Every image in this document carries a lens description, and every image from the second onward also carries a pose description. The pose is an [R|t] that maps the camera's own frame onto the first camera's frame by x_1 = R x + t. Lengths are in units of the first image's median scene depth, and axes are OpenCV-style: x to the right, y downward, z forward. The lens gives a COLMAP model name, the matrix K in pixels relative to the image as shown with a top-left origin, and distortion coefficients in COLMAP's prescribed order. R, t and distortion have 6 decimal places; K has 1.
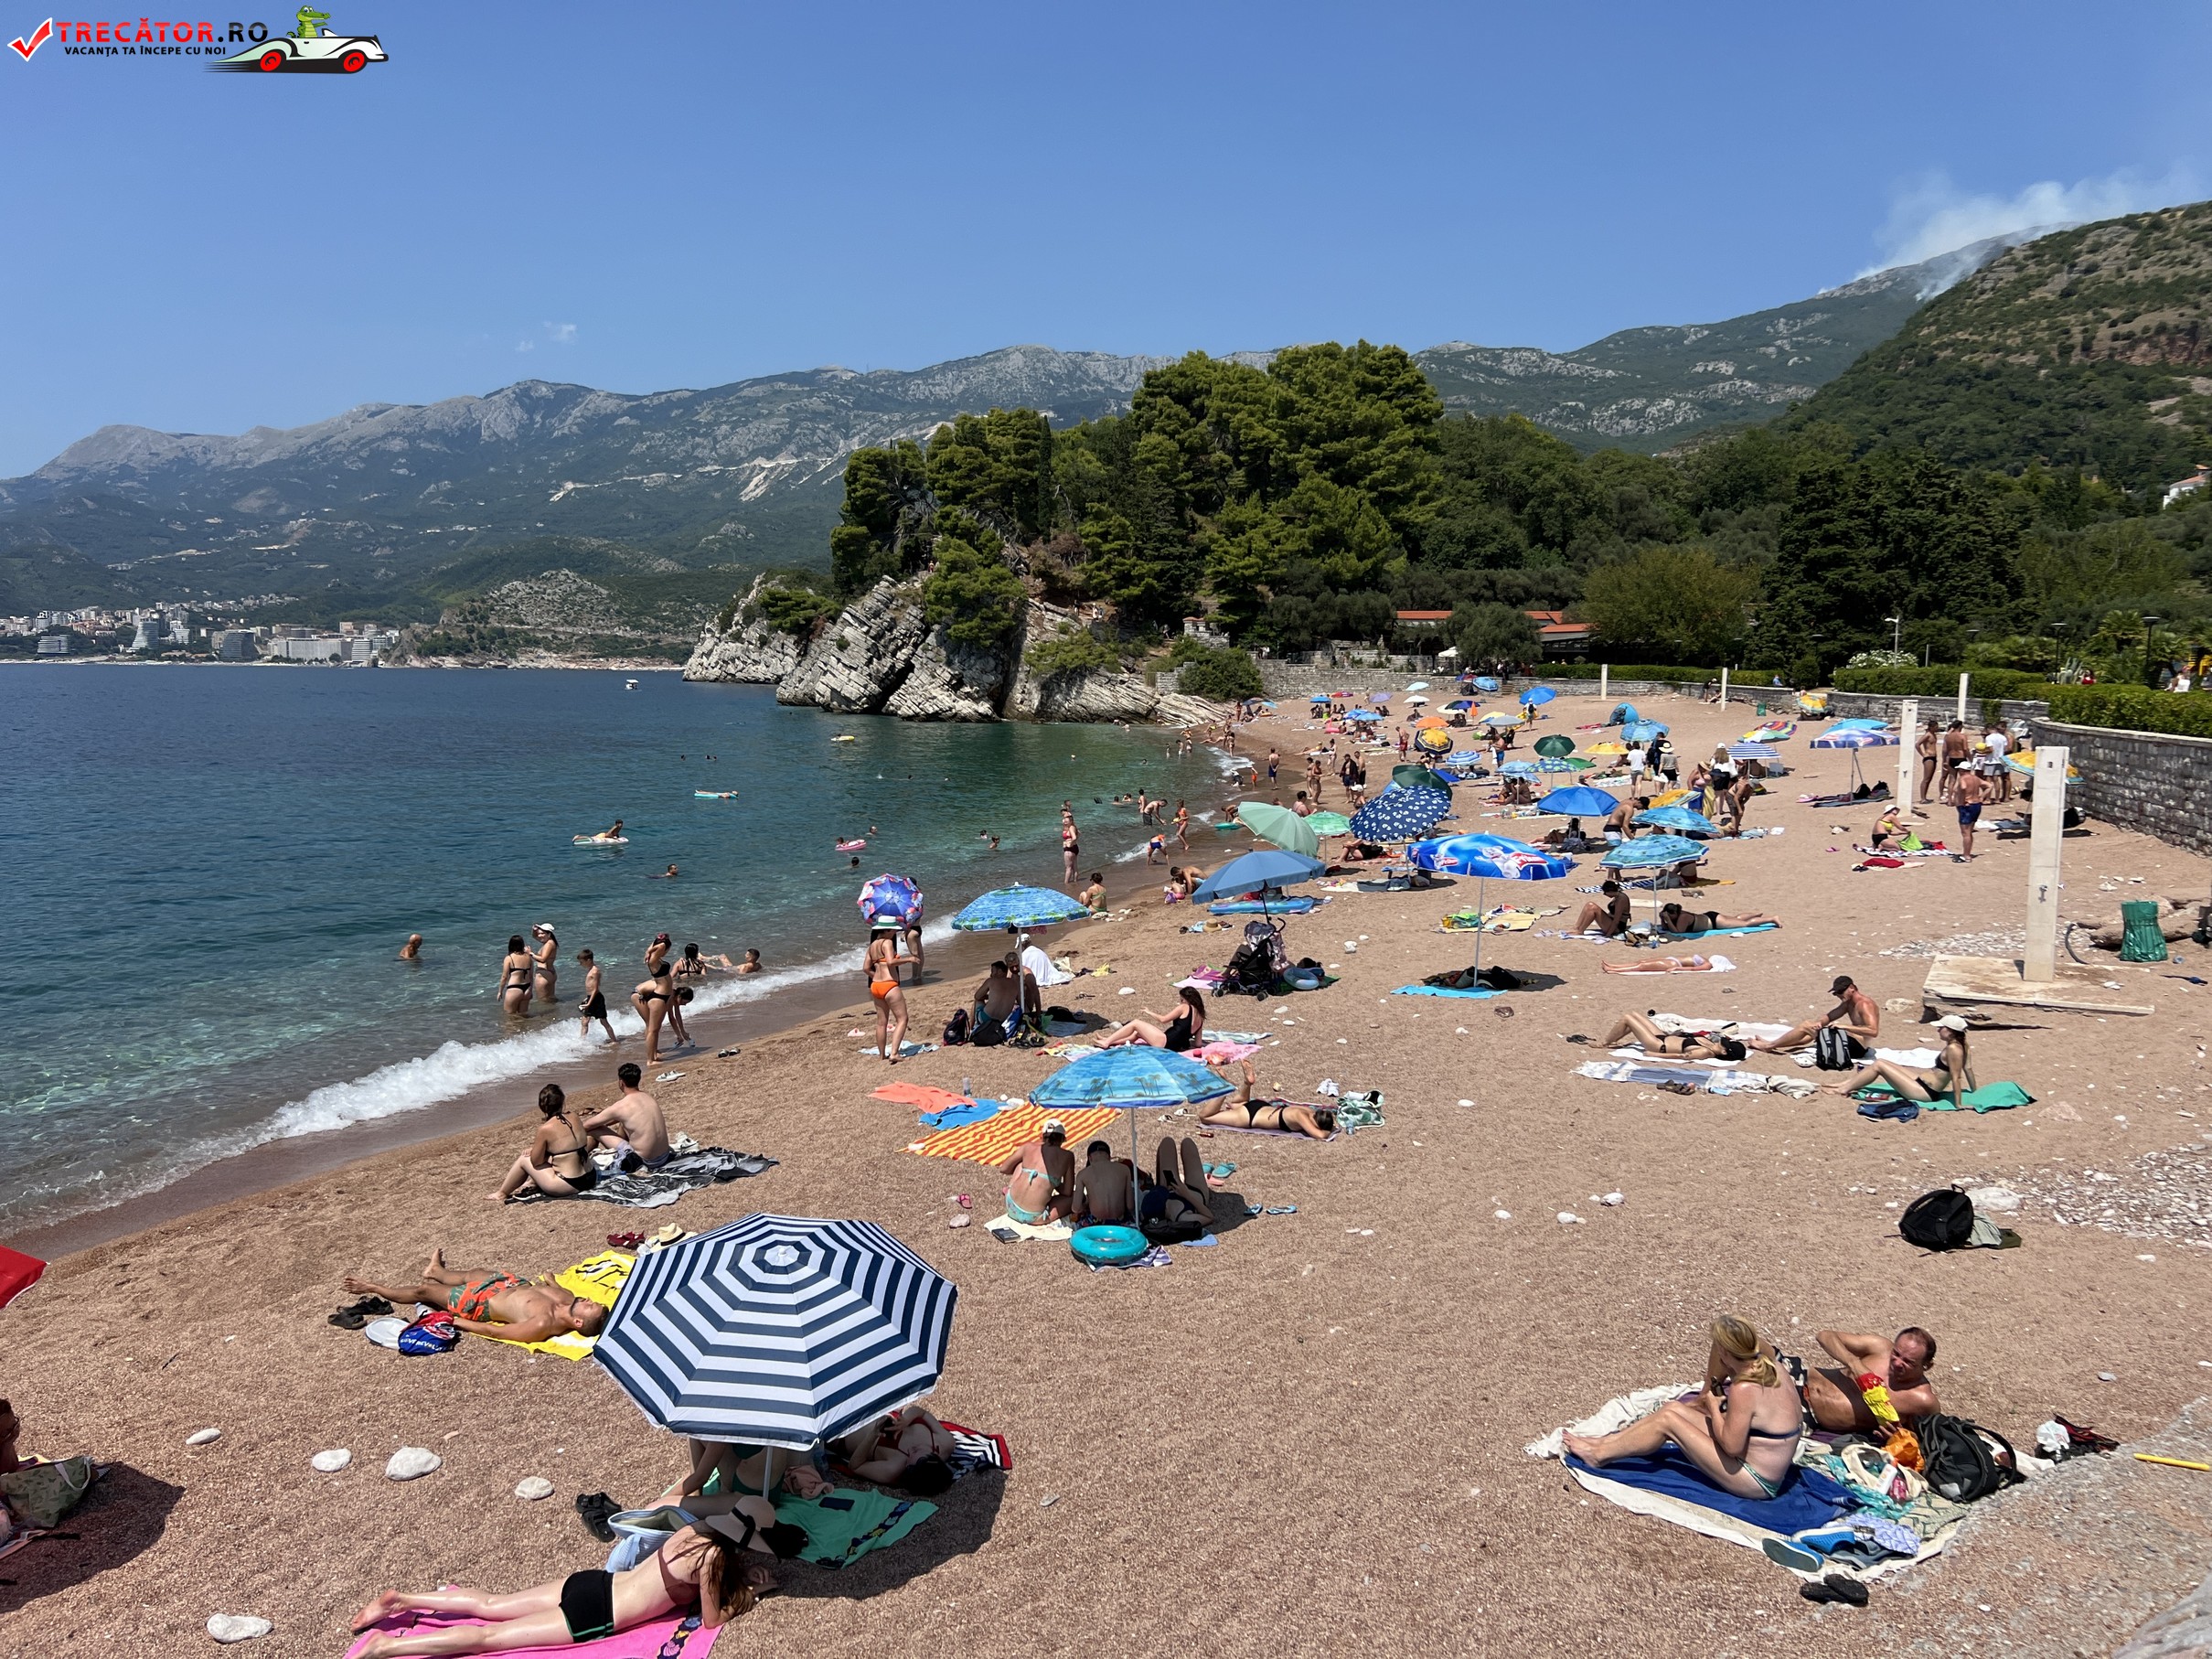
lens RADIAL K [[1667.4, 0, 1106.7], [0, 1667.4, 843.3], [0, 0, 1]] dist [0.099153, -0.178544]
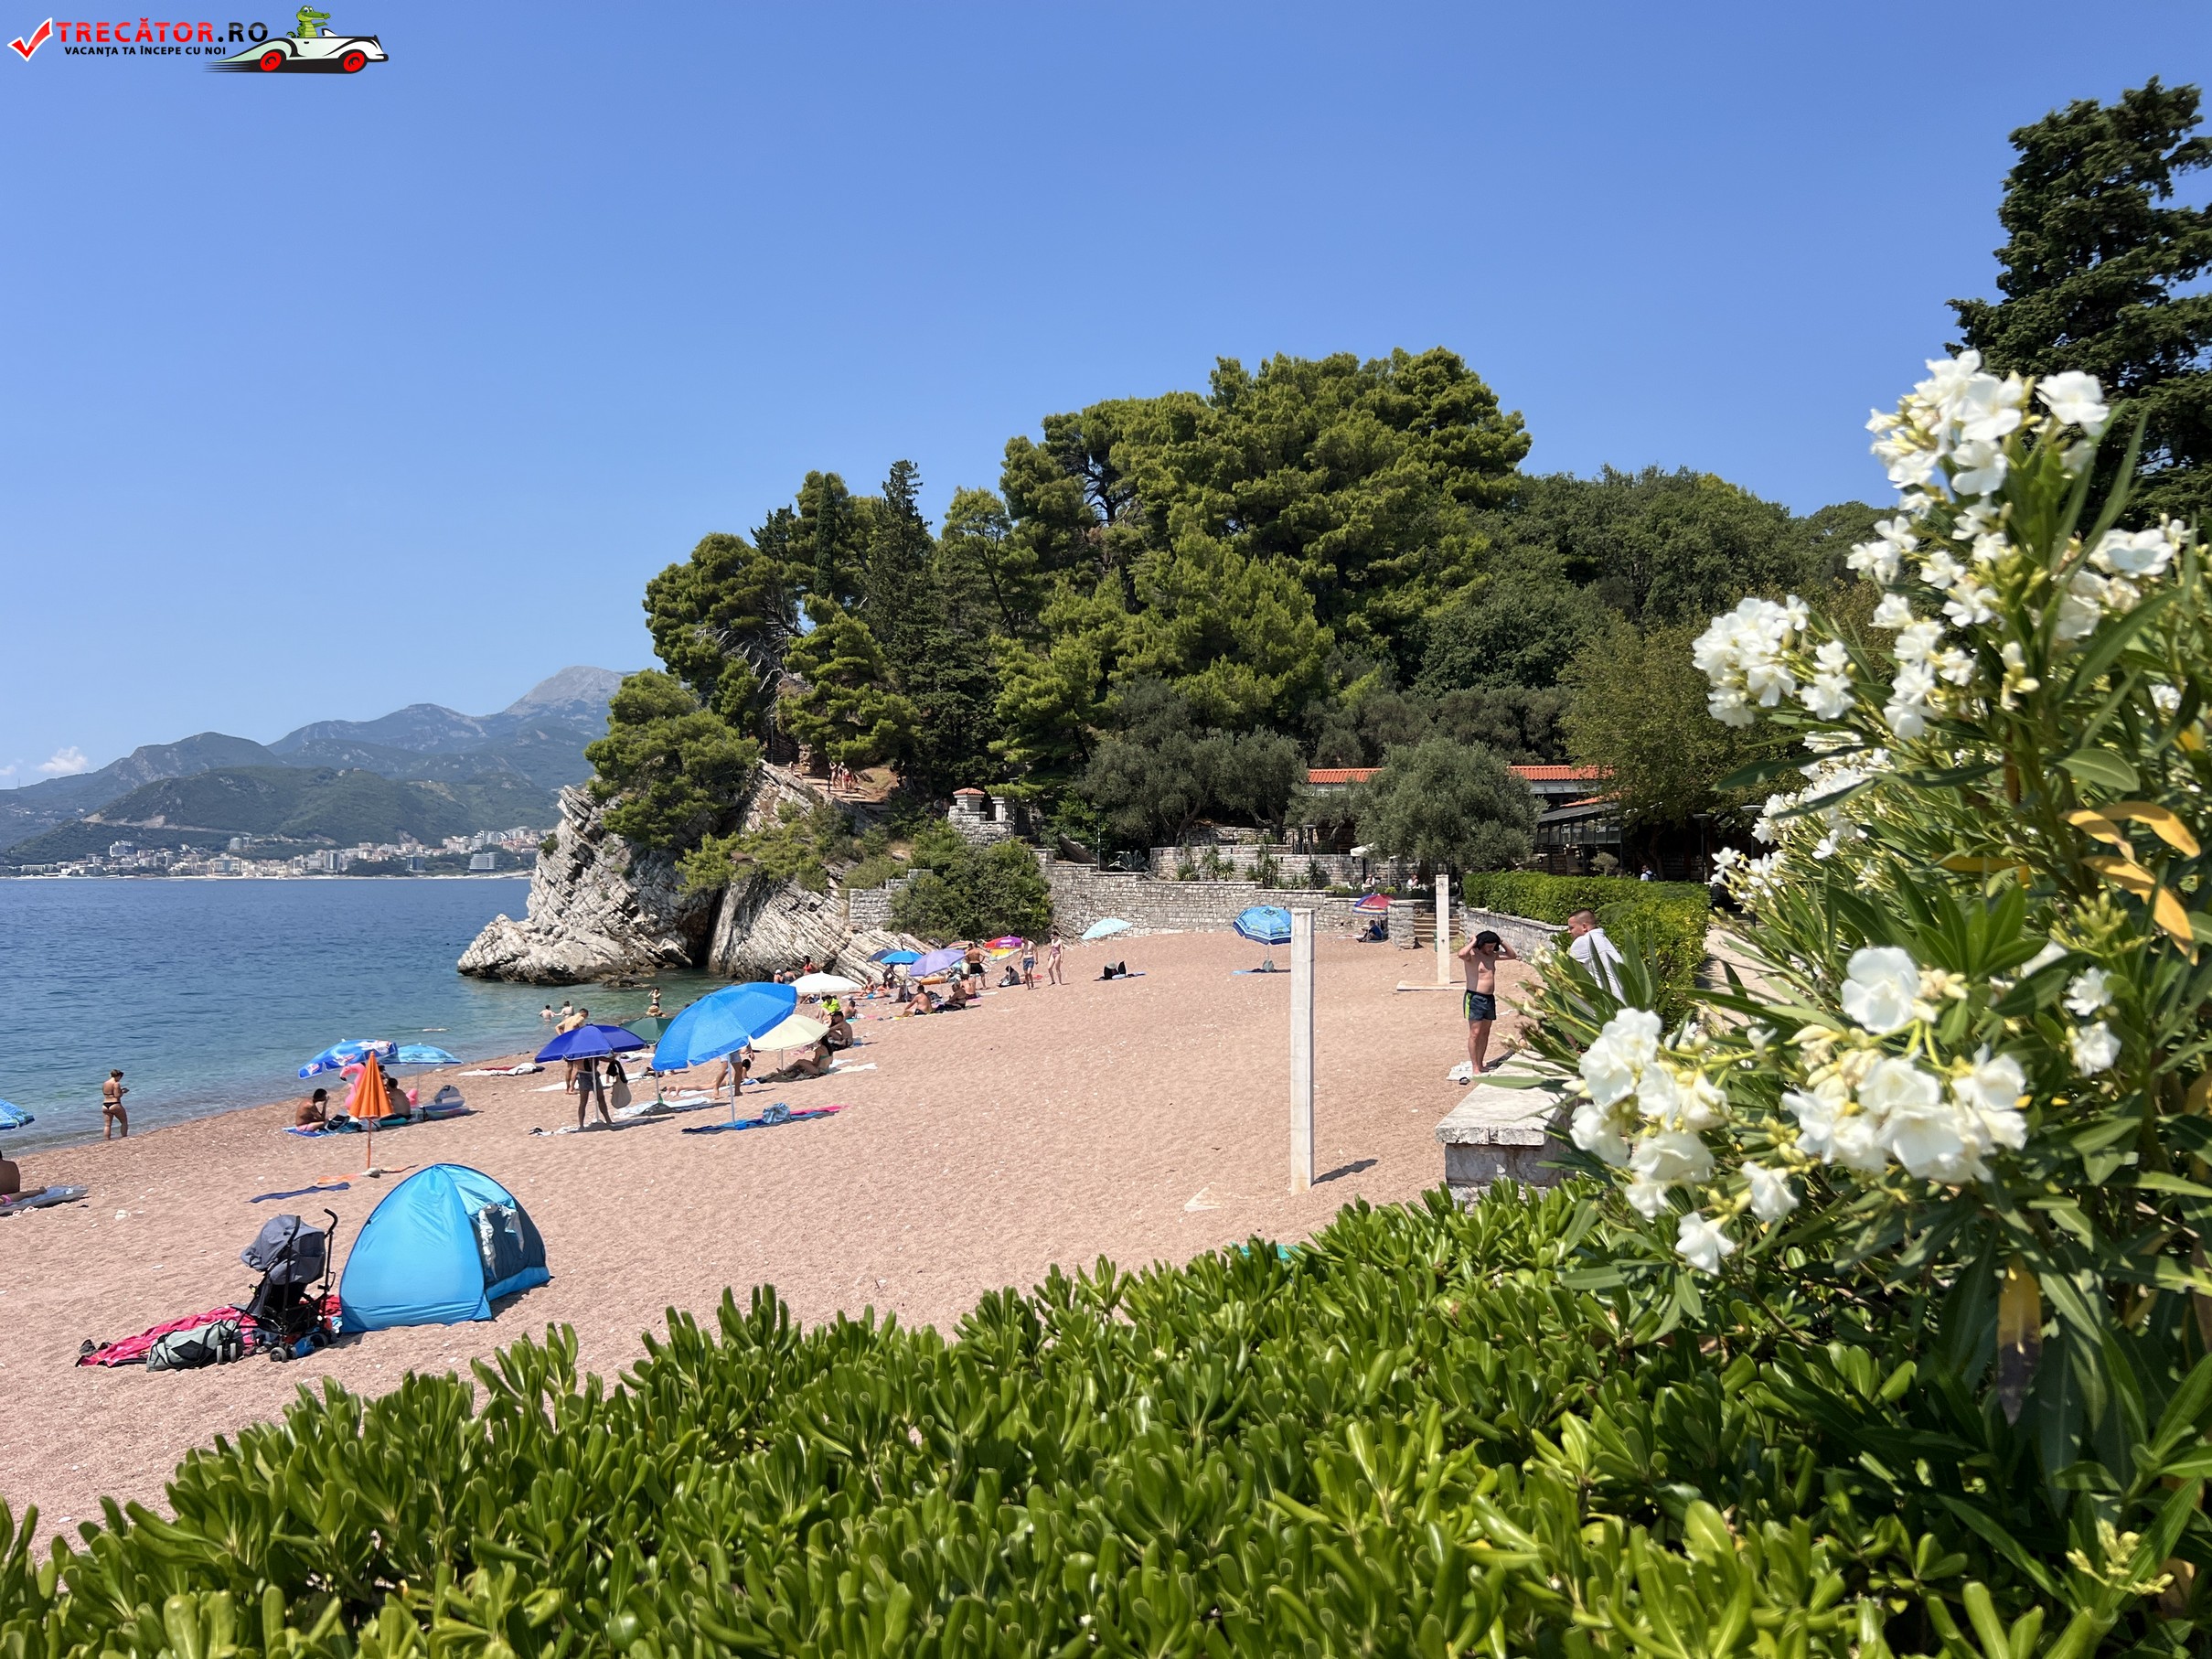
lens RADIAL K [[1686.5, 0, 1103.9], [0, 1686.5, 838.4], [0, 0, 1]] dist [0.052748, -0.052198]
pose [[0.974443, -0.011075, -0.224361, 0.200073], [-0.017429, 0.992045, -0.124668, -0.046356], [0.223957, 0.125392, 0.966499, 0.434364]]
